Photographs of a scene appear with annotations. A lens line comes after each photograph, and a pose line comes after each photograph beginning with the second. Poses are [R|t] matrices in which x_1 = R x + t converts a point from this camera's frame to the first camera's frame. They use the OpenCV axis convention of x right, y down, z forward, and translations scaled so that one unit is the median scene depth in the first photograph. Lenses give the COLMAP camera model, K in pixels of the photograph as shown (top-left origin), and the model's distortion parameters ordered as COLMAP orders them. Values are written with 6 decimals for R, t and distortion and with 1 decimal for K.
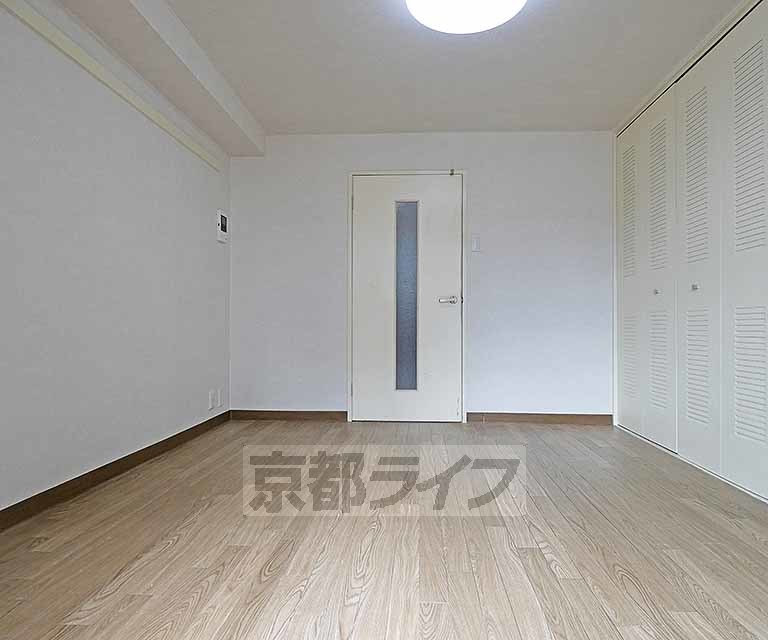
lens RADIAL K [[508.7, 0, 384.0], [0, 508.7, 320.0], [0, 0, 1]] dist [0.006652, 0.000931]
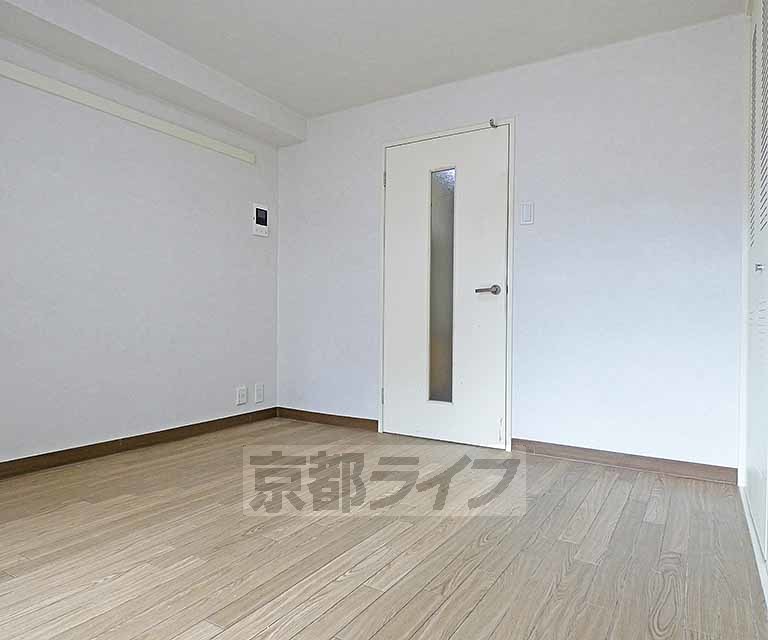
lens RADIAL K [[508.7, 0, 384.0], [0, 508.7, 320.0], [0, 0, 1]] dist [0.006652, 0.000931]
pose [[0.881052, 0.008122, -0.472950, 0.351583], [-0.000819, 0.999877, 0.015645, -0.006382], [0.473019, -0.013397, 0.880951, 0.241346]]
